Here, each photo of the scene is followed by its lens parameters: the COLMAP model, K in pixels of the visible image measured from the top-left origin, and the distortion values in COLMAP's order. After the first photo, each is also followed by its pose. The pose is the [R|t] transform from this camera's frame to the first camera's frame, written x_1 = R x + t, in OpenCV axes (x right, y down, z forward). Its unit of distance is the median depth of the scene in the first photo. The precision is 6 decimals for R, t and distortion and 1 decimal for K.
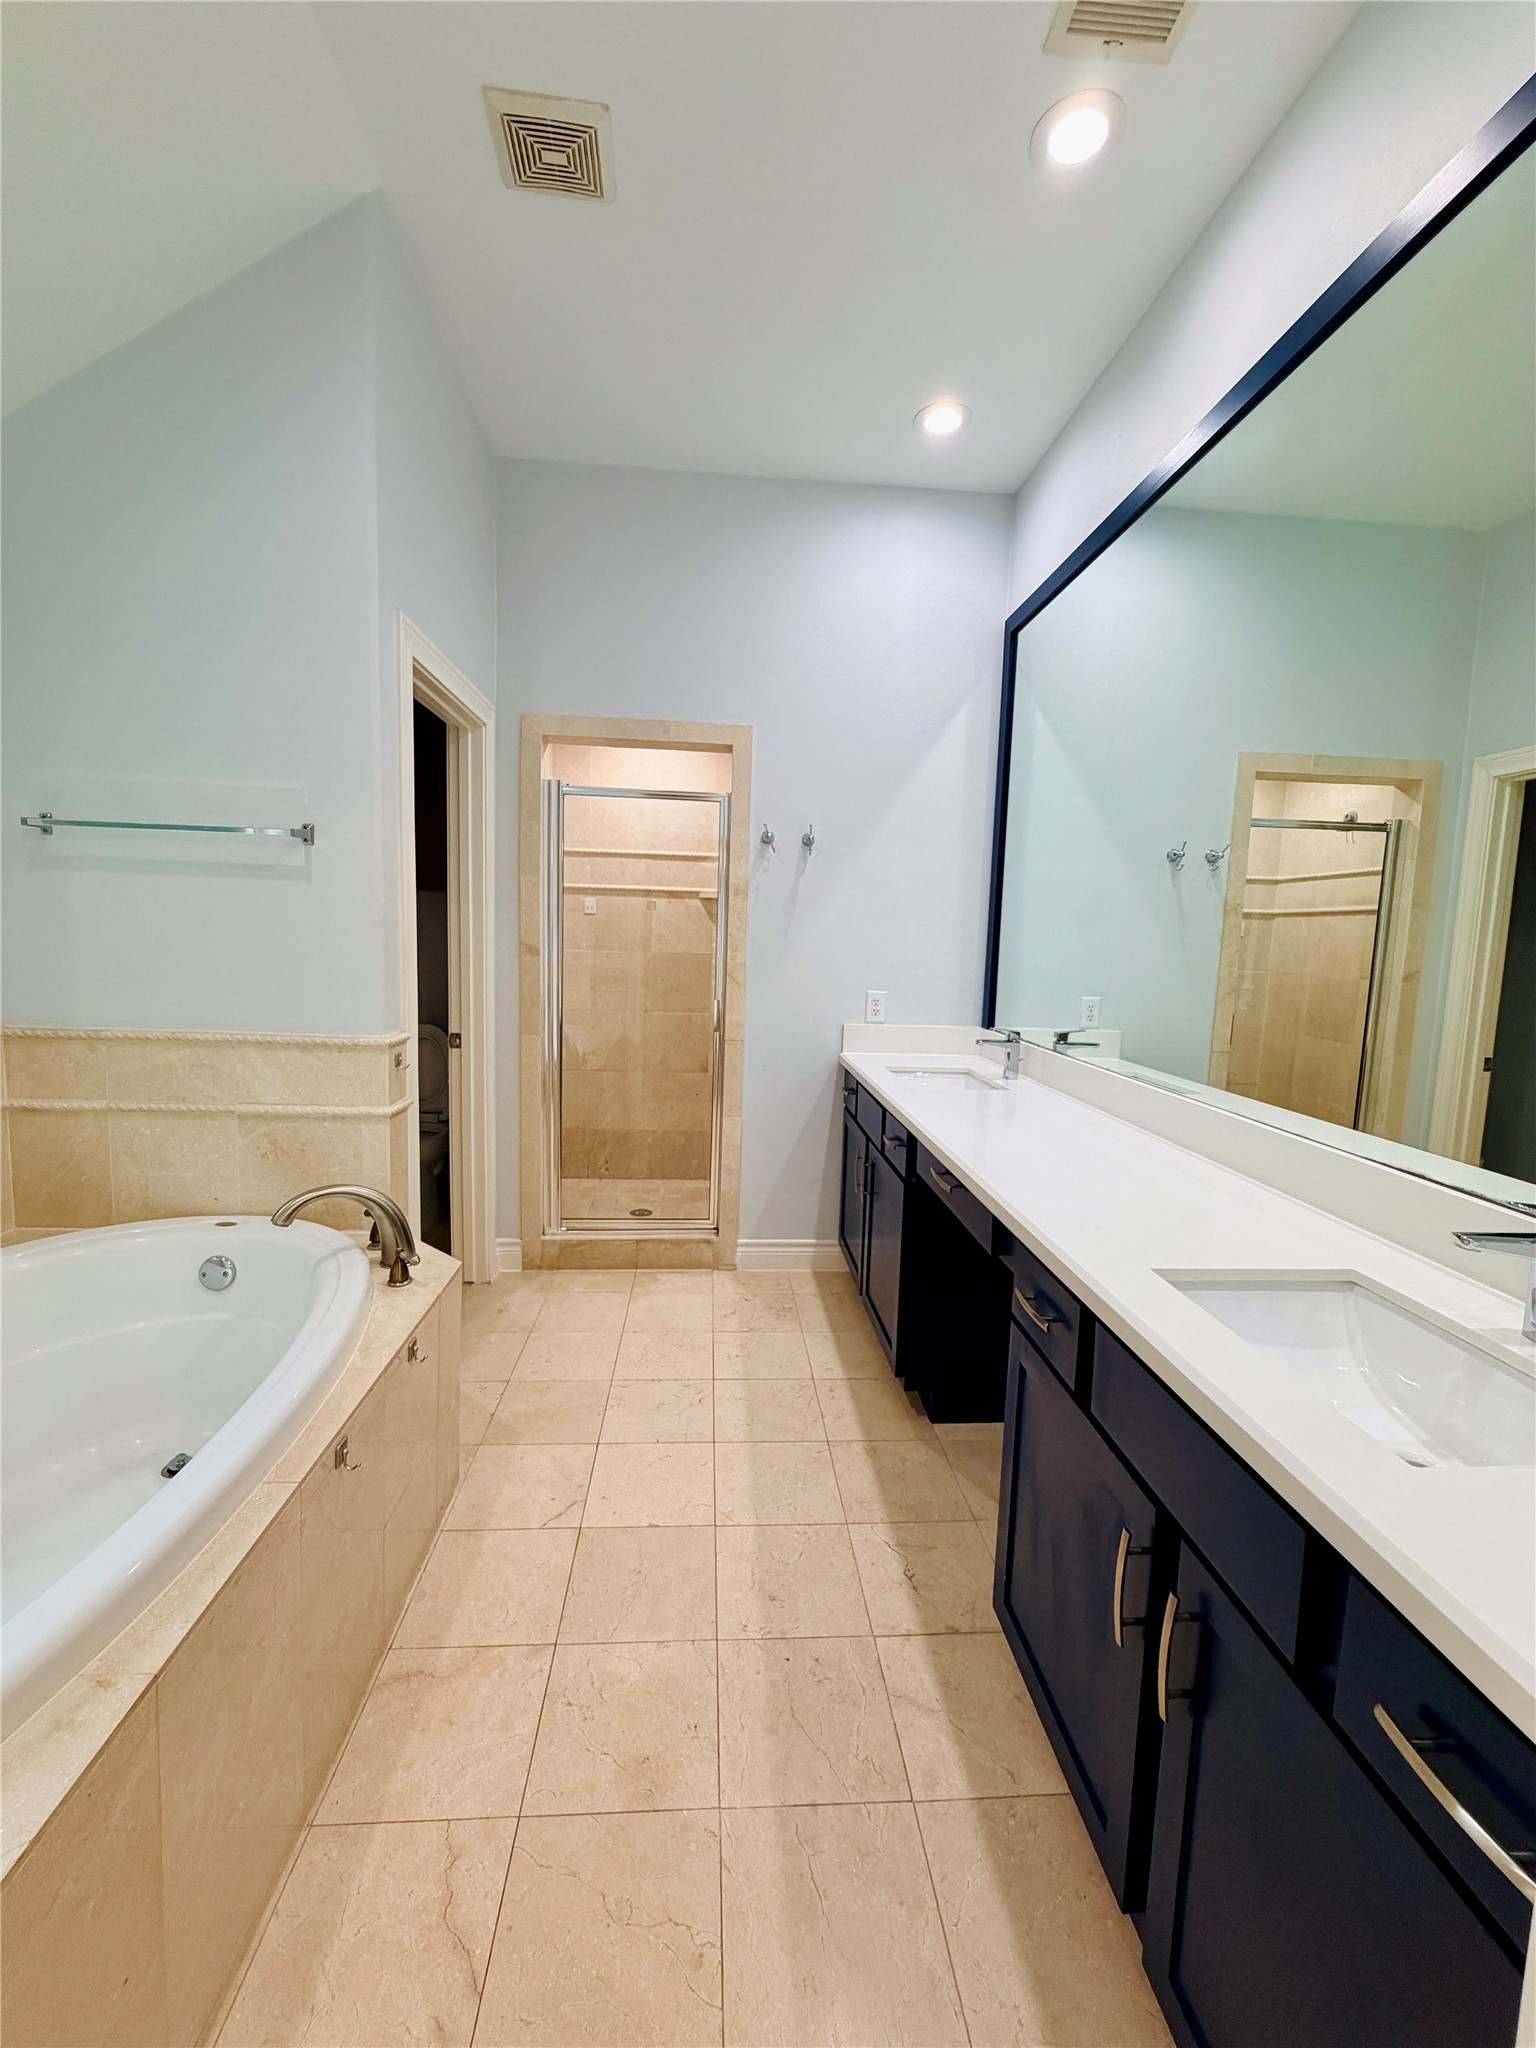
lens RADIAL K [[819.7, 0, 768.7], [0, 819.7, 1017.7], [0, 0, 1]] dist [0.001980, 0.000766]
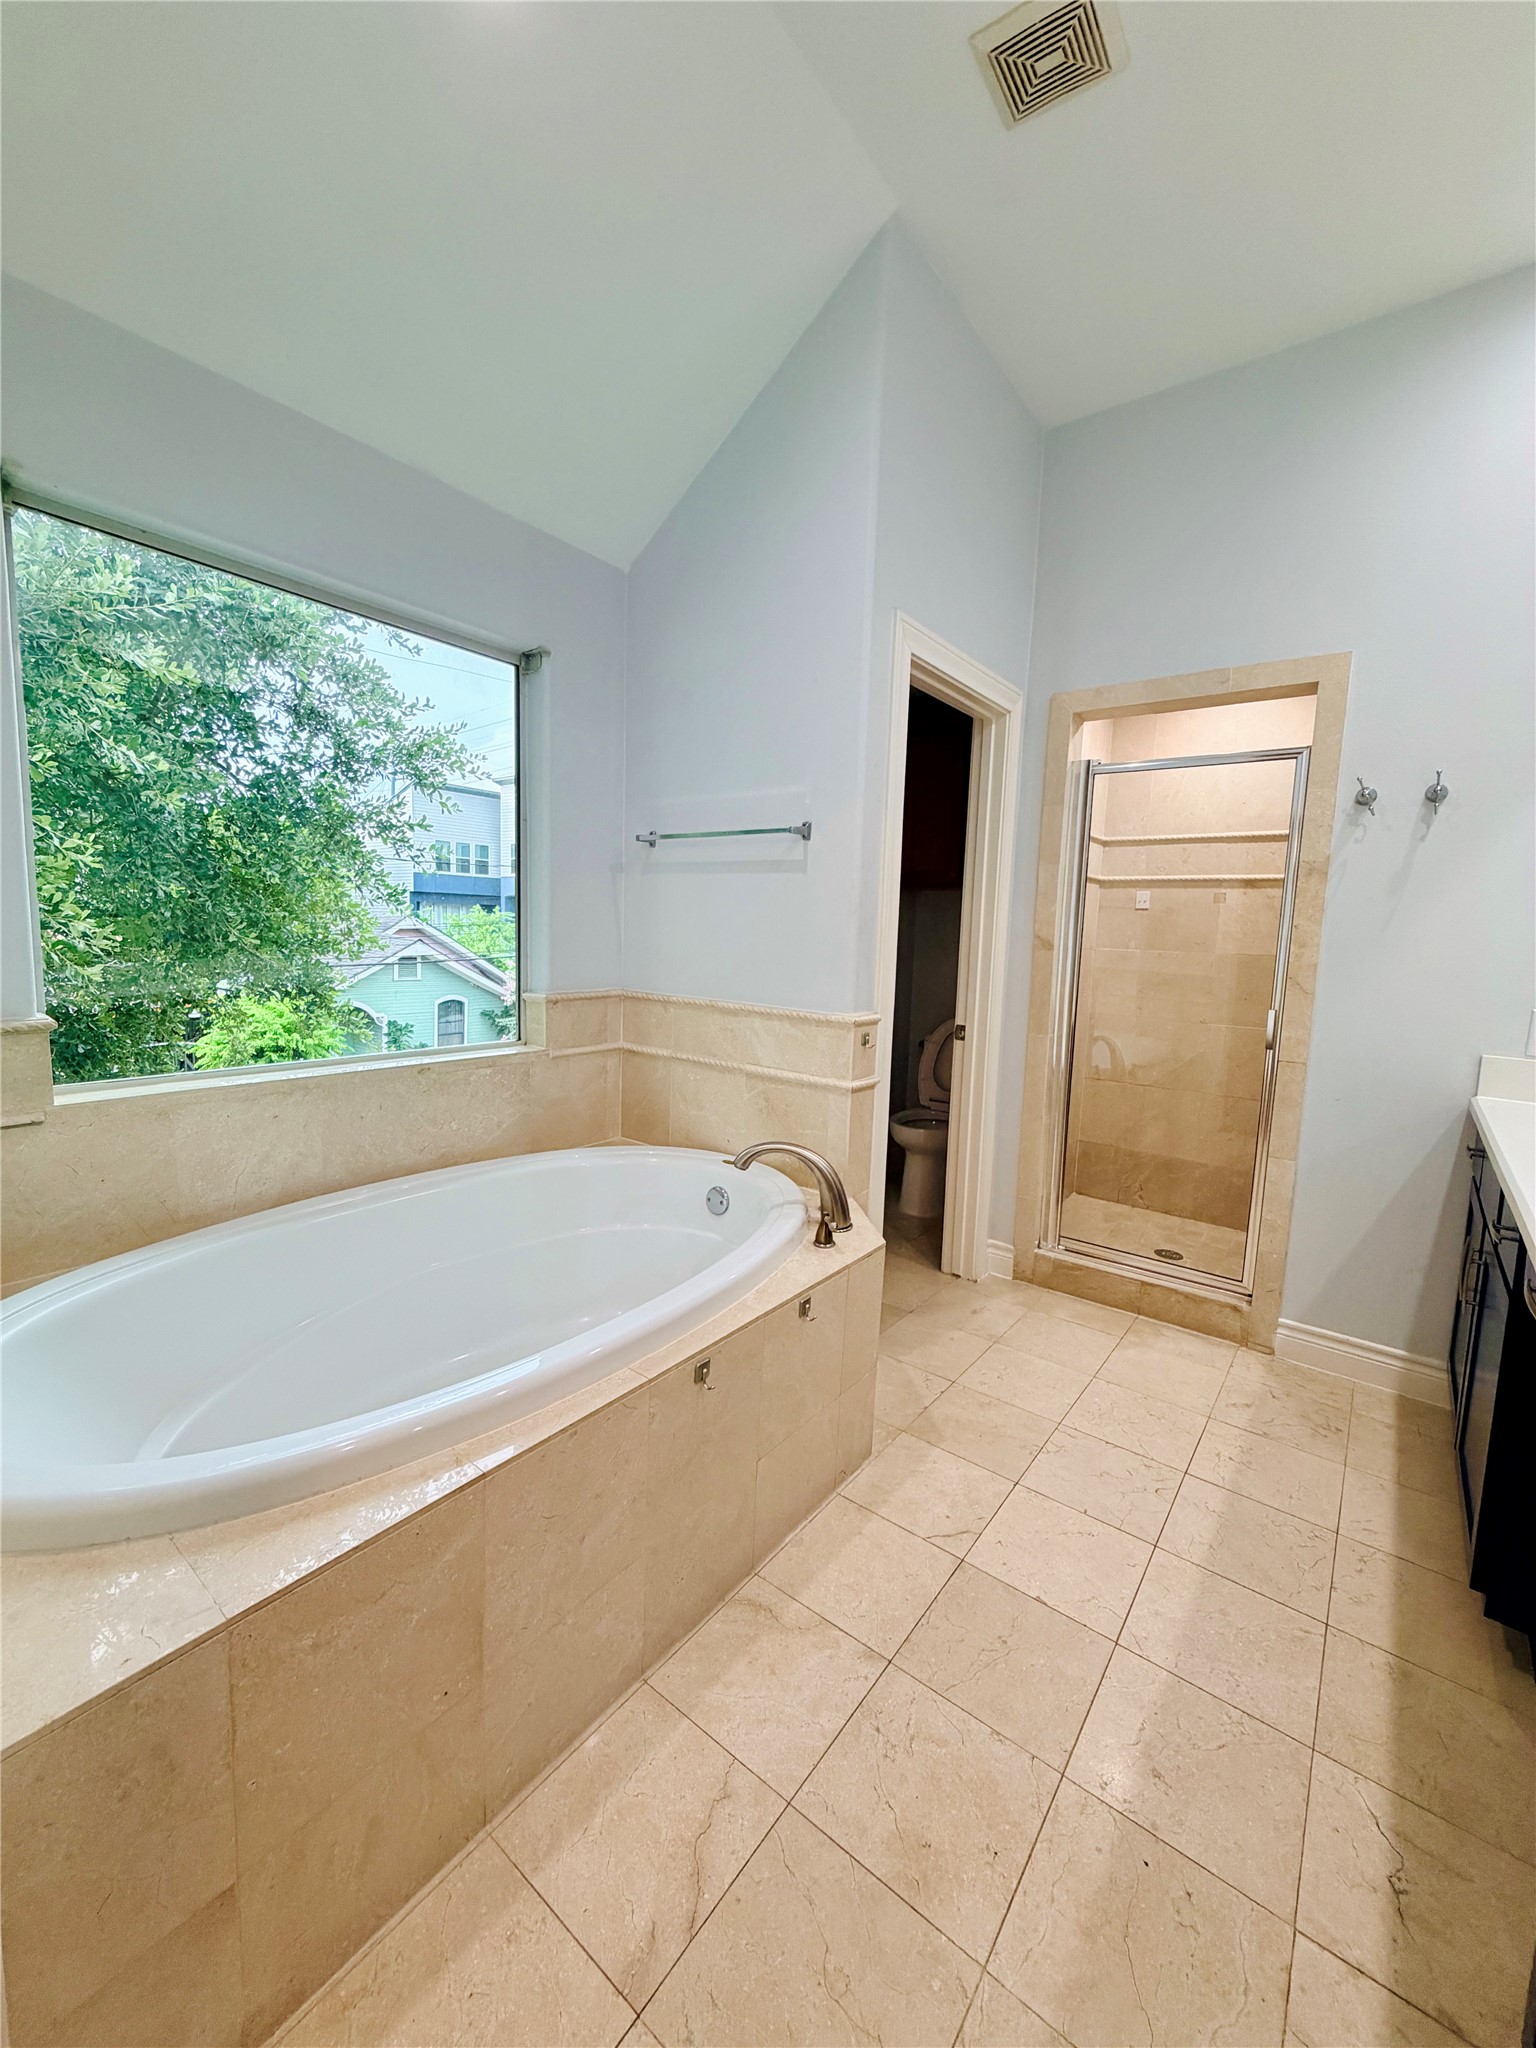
lens RADIAL K [[819.7, 0, 767.9], [0, 819.7, 1017.6], [0, 0, 1]] dist [0.001980, 0.000766]
pose [[0.744876, 0.067082, -0.663822, 0.138223], [-0.076103, 0.996982, 0.015353, 0.015426], [0.662848, 0.039082, 0.747733, 0.114534]]
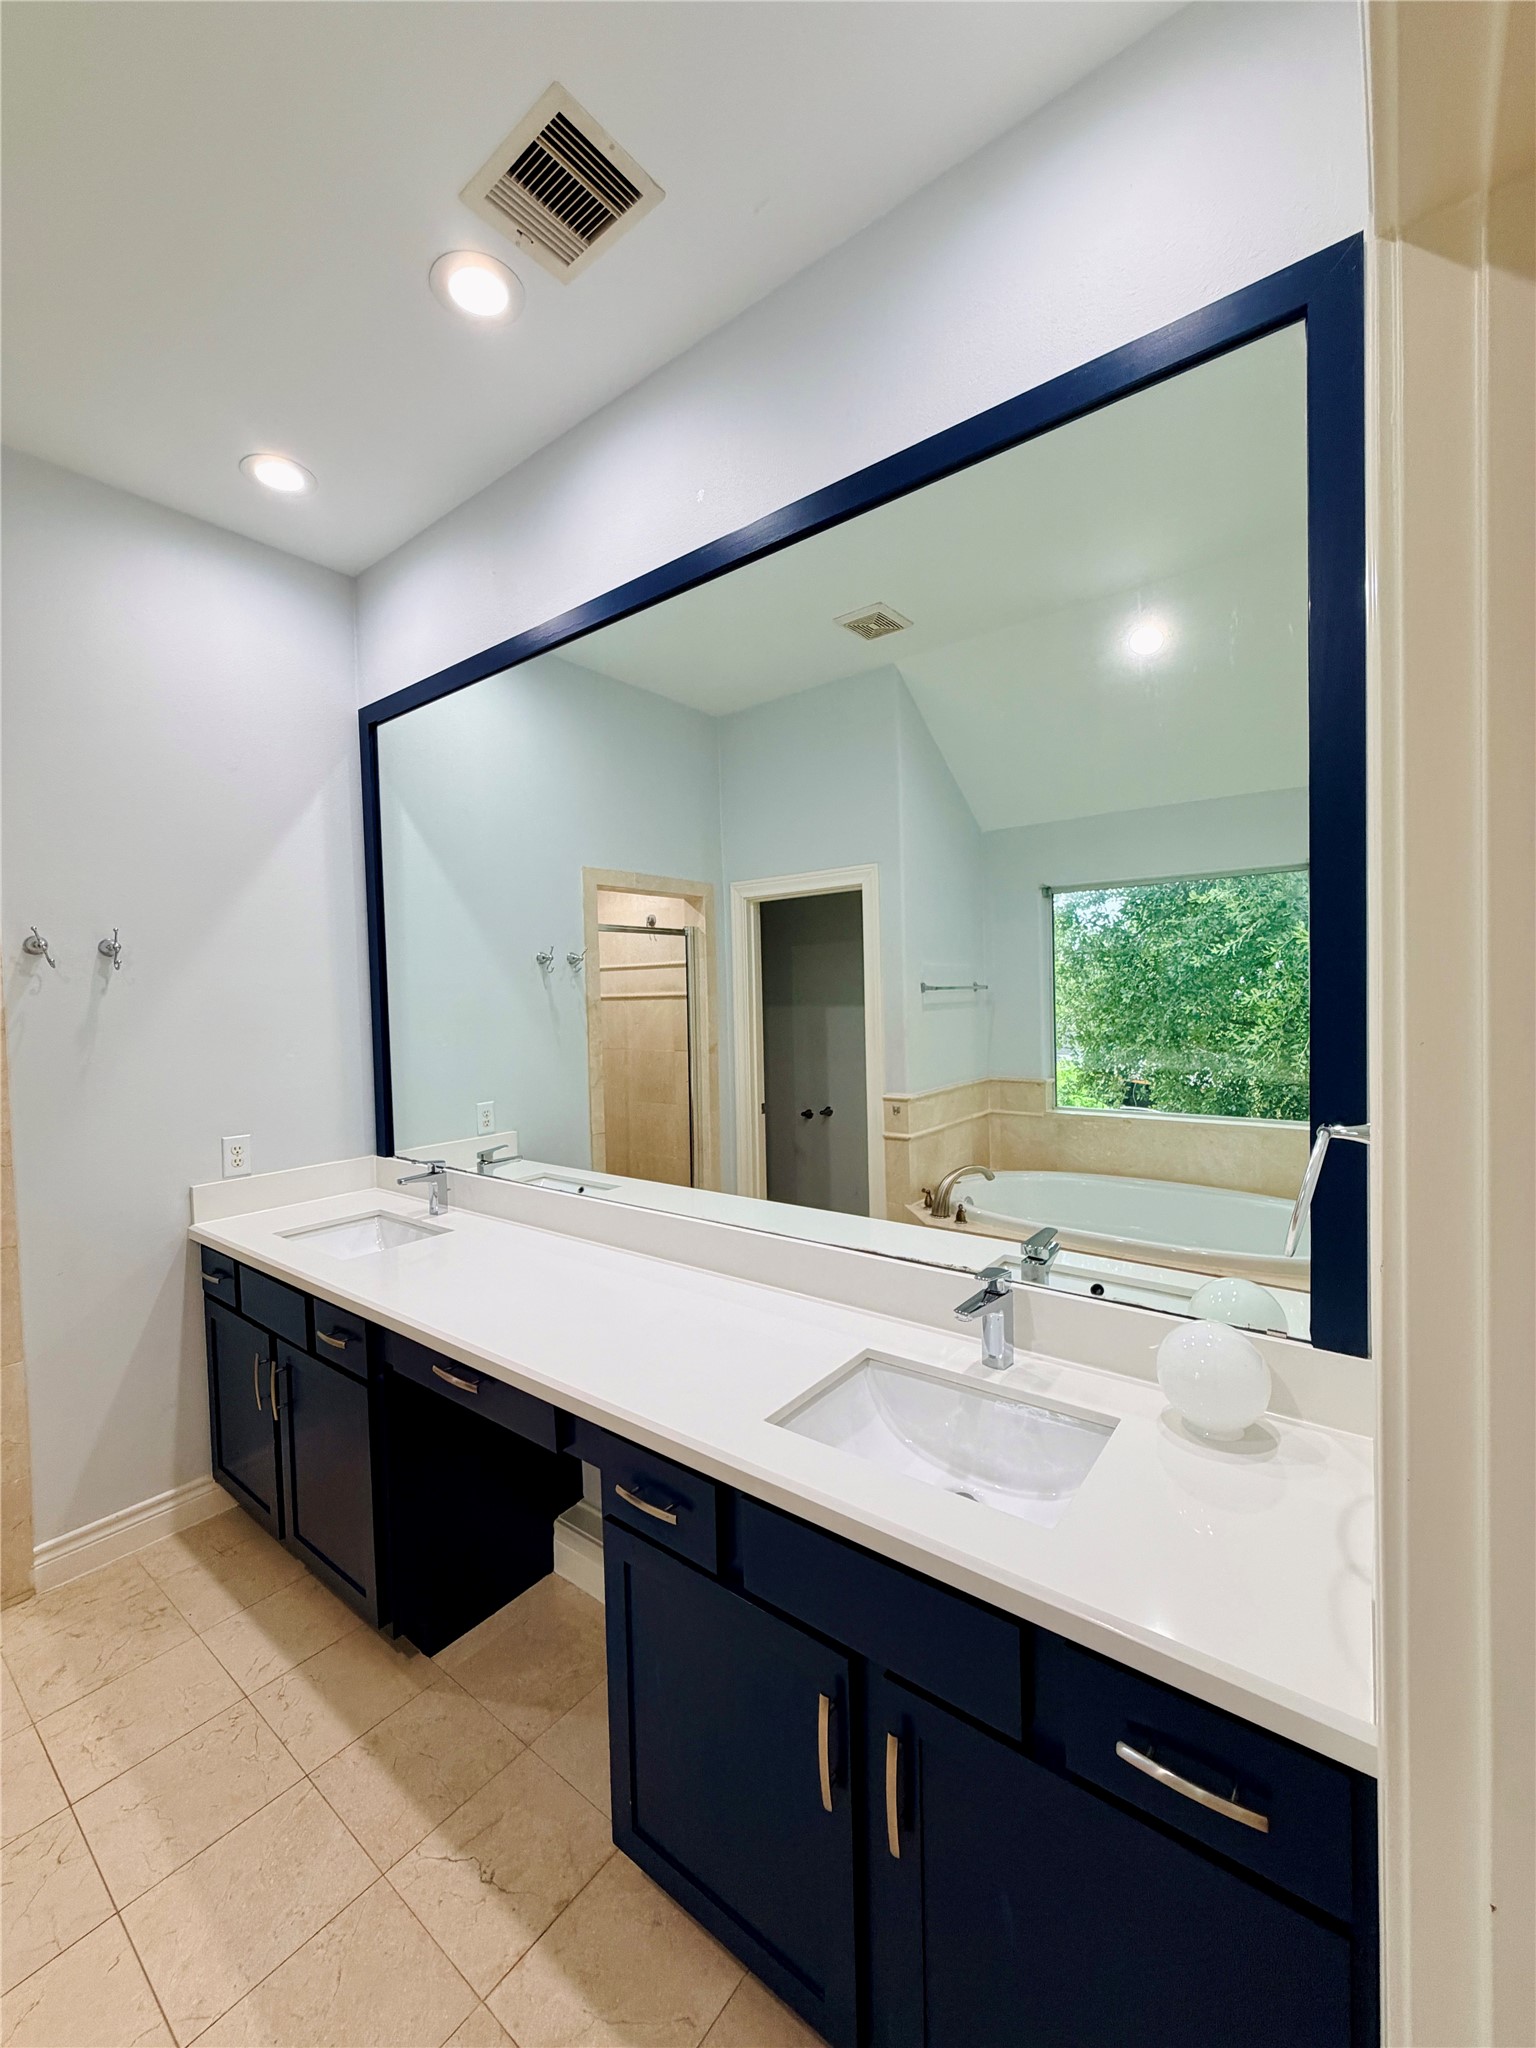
lens RADIAL K [[819.7, 0, 766.8], [0, 819.7, 1020.1], [0, 0, 1]] dist [0.001980, 0.000766]
pose [[0.670198, -0.072588, 0.738624, -0.140290], [0.121947, 0.992450, -0.013118, -0.097282], [-0.732095, 0.098864, 0.673990, 0.113385]]
